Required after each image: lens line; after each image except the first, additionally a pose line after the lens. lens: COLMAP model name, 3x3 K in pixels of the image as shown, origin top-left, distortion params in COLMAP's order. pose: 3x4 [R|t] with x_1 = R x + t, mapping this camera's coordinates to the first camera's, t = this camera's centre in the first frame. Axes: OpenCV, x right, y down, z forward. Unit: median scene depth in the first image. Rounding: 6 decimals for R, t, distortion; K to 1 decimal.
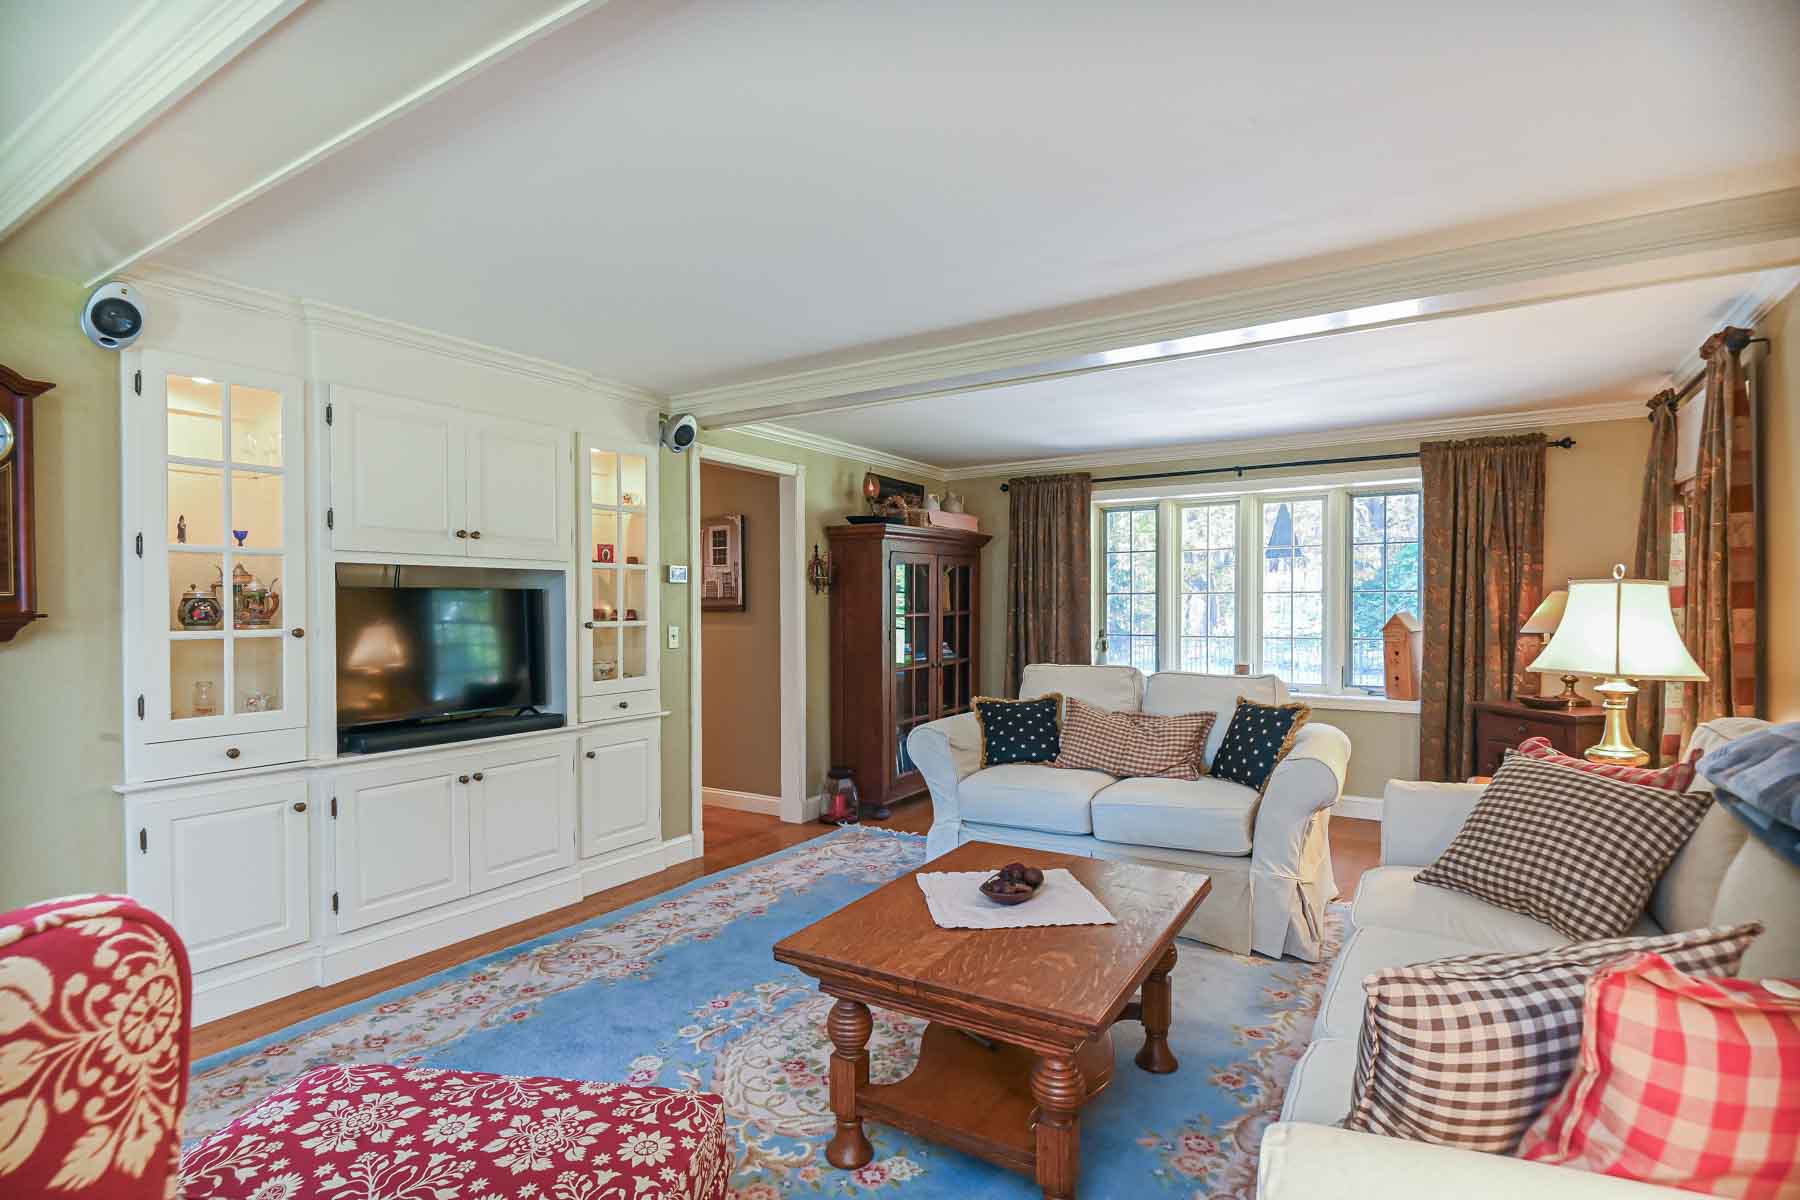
lens RADIAL K [[888.3, 0, 895.2], [0, 888.3, 610.4], [0, 0, 1]] dist [-0.000182, 0.000071]
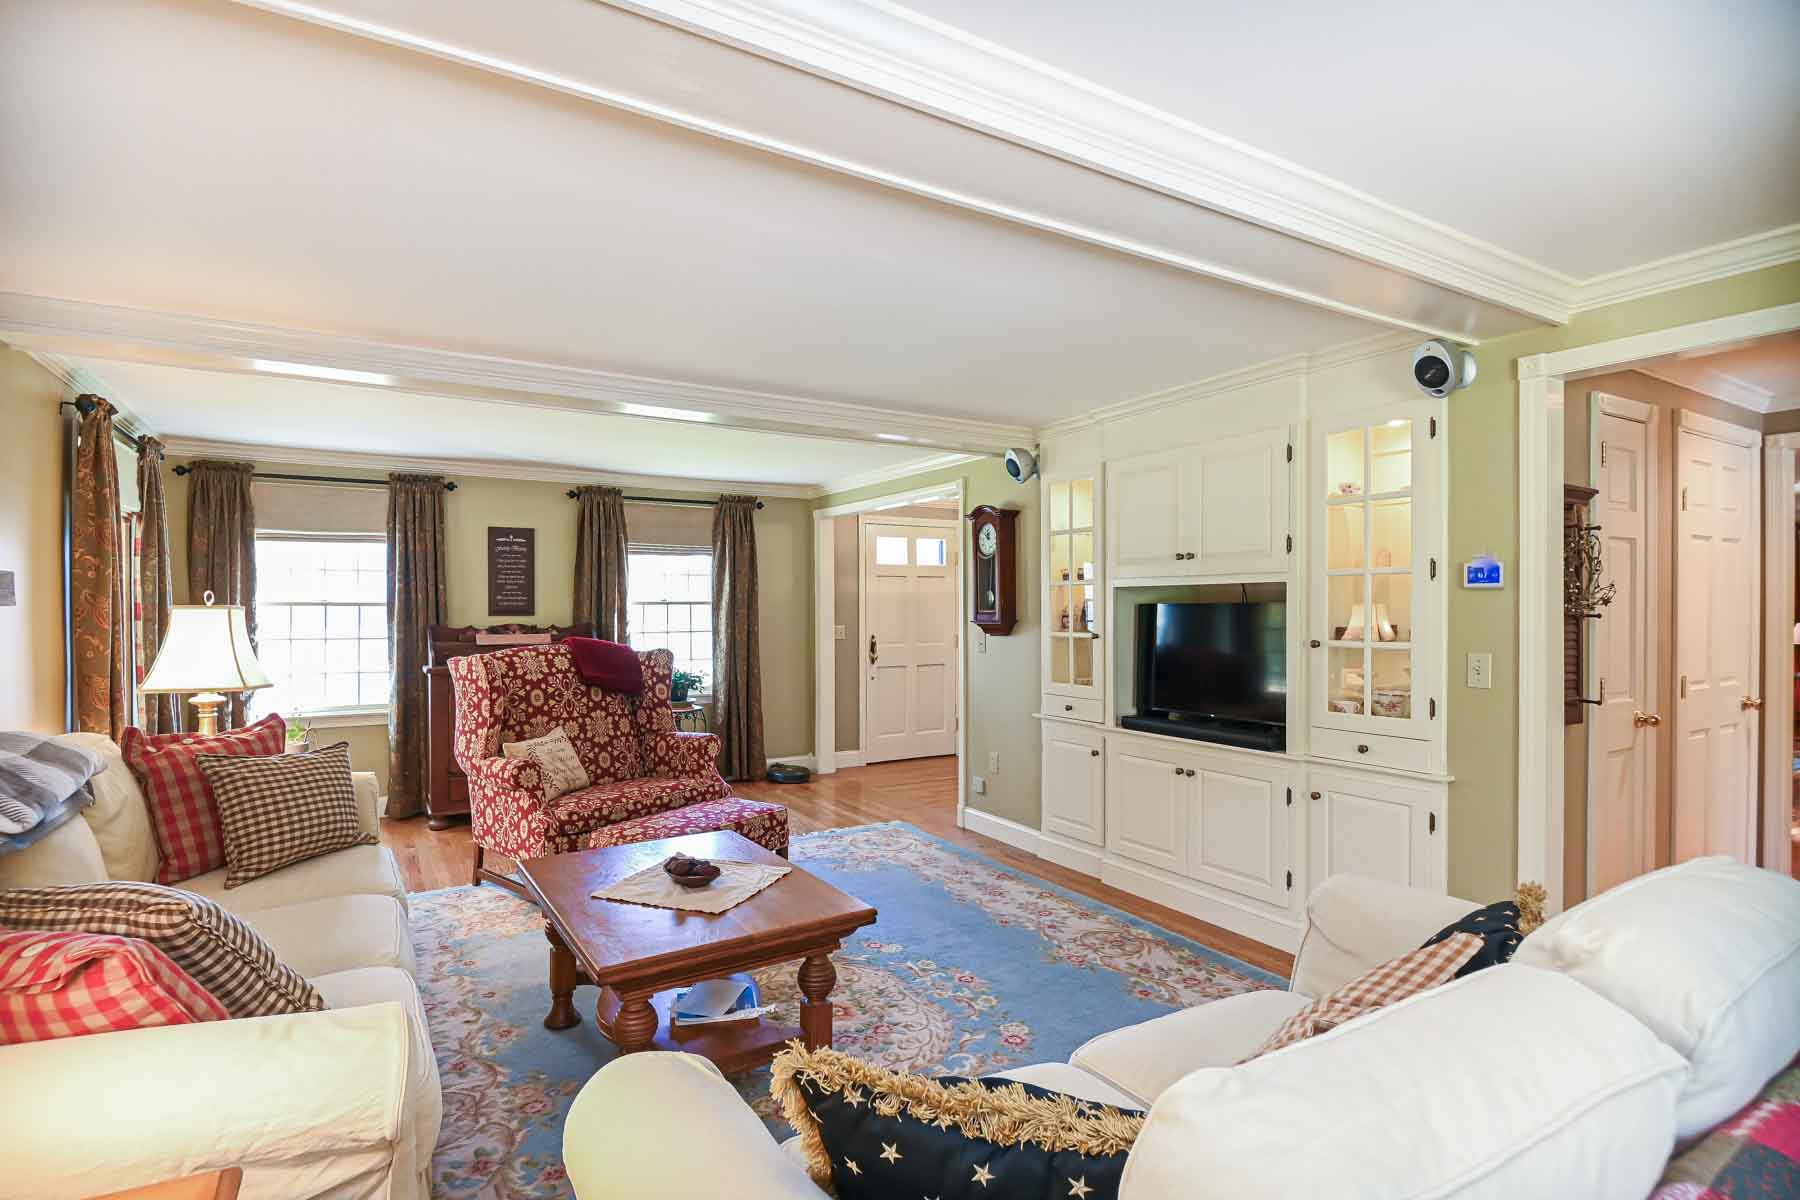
lens RADIAL K [[909.7, 0, 894.3], [0, 909.7, 609.4], [0, 0, 1]] dist [0.011791, -0.017307]
pose [[-0.457645, 0.008394, -0.889095, 0.688286], [-0.001369, 0.999948, 0.010146, -0.028043], [0.889134, 0.005860, -0.457610, 1.150234]]
